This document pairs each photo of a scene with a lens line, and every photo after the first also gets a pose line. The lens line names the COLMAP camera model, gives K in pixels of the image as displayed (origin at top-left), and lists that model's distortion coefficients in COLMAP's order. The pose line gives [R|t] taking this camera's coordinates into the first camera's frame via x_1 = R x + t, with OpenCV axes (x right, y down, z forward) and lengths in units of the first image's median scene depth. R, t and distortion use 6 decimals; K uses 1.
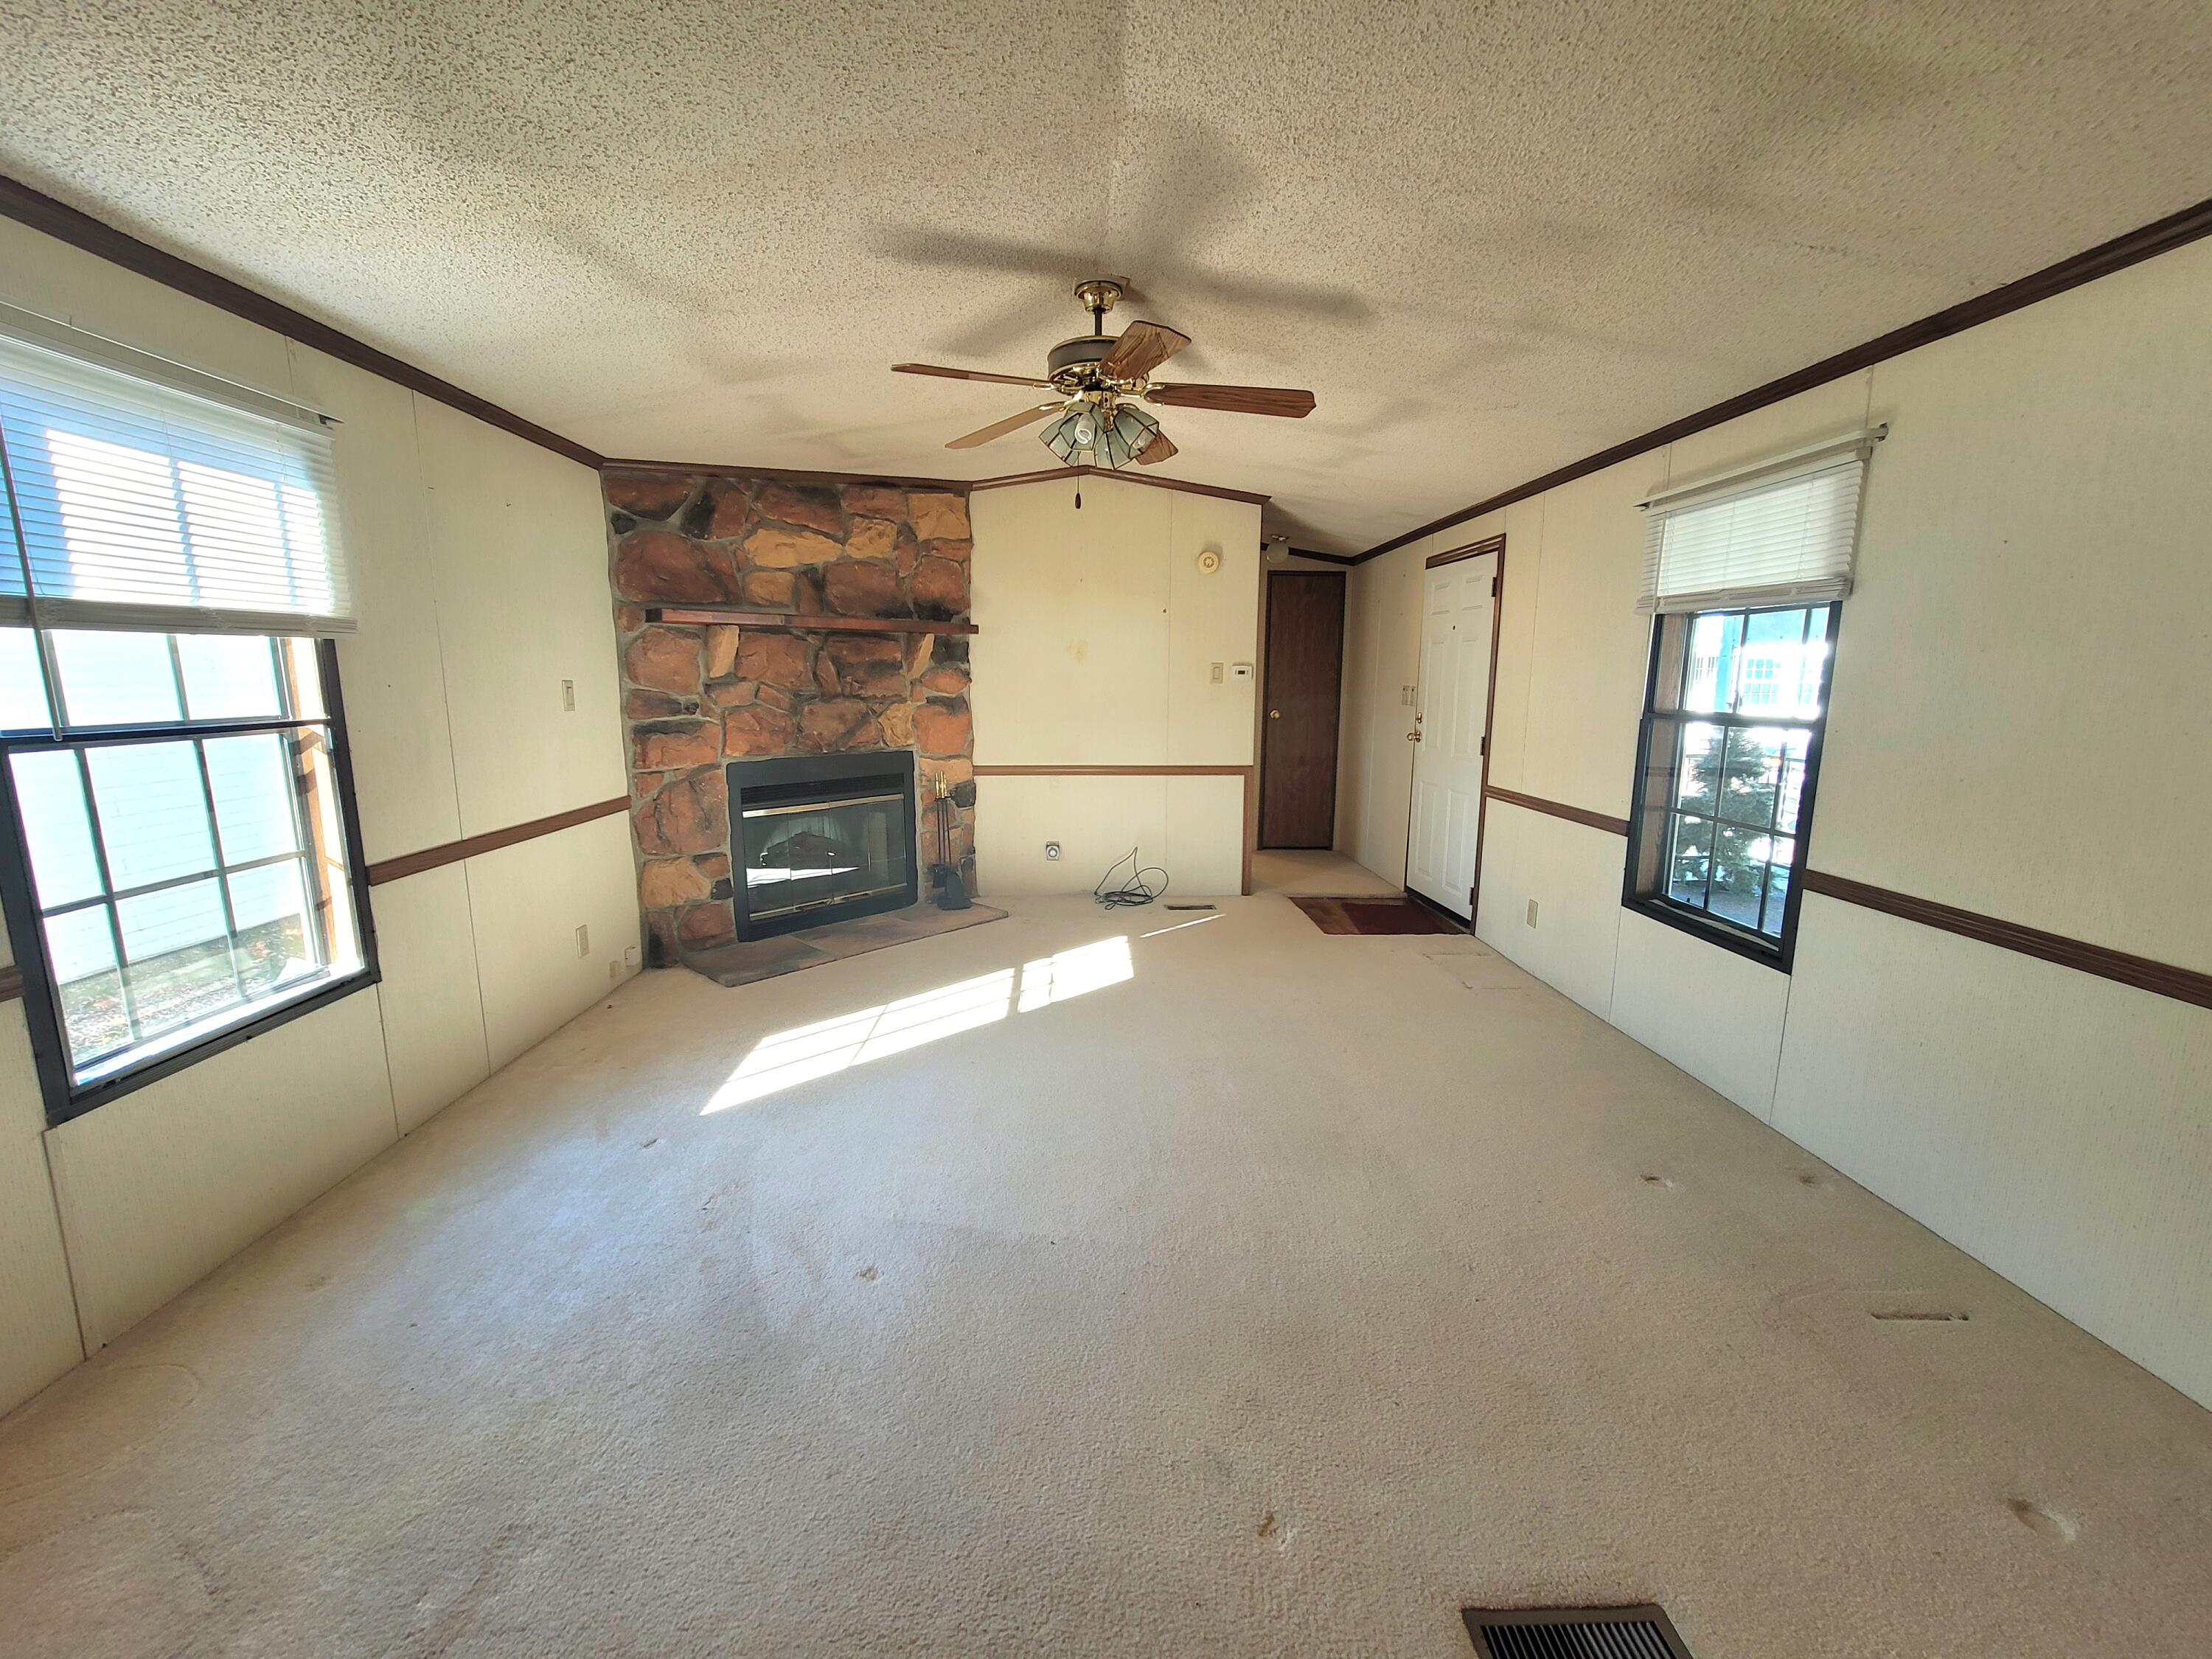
lens RADIAL K [[865.2, 0, 1106.0], [0, 865.2, 829.5], [0, 0, 1]] dist [-0.000415, -0.000032]
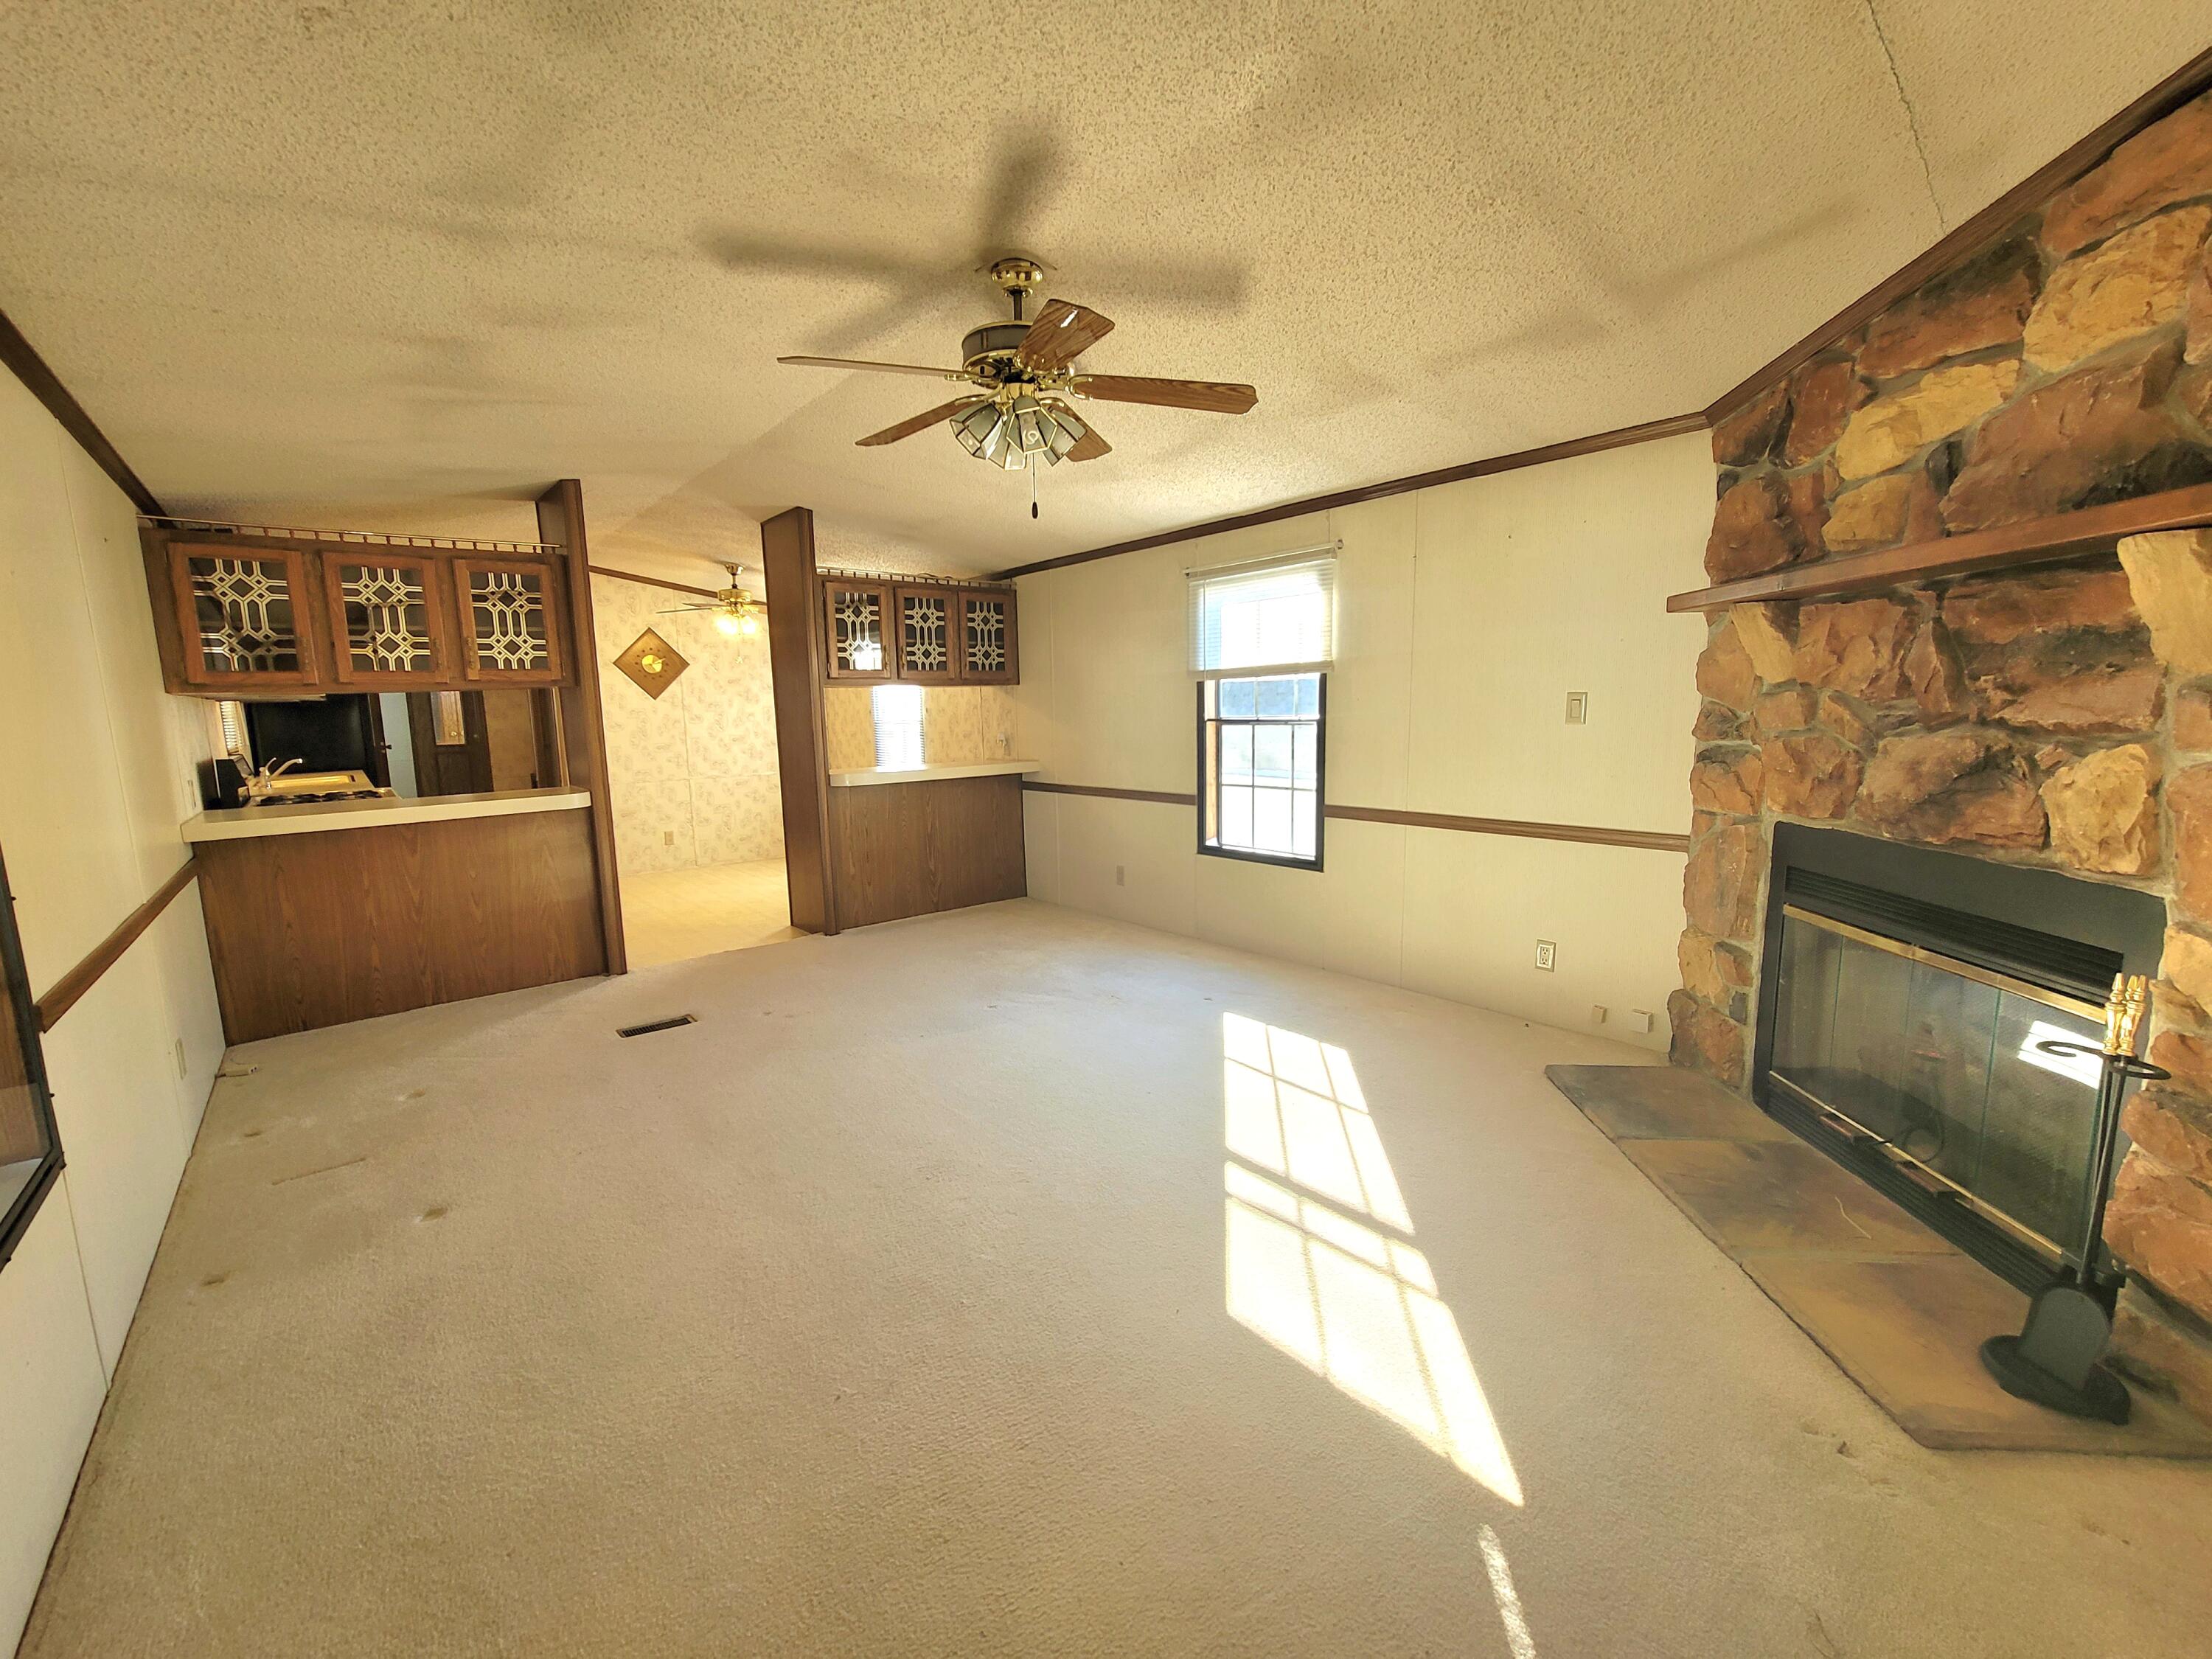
lens RADIAL K [[893.3, 0, 1088.9], [0, 893.3, 827.5], [0, 0, 1]] dist [-0.003657, 0.000225]
pose [[-0.783751, 0.096300, -0.613564, 0.361524], [-0.092242, 0.958901, 0.268330, -0.207487], [0.614187, 0.266900, -0.742656, 1.223839]]
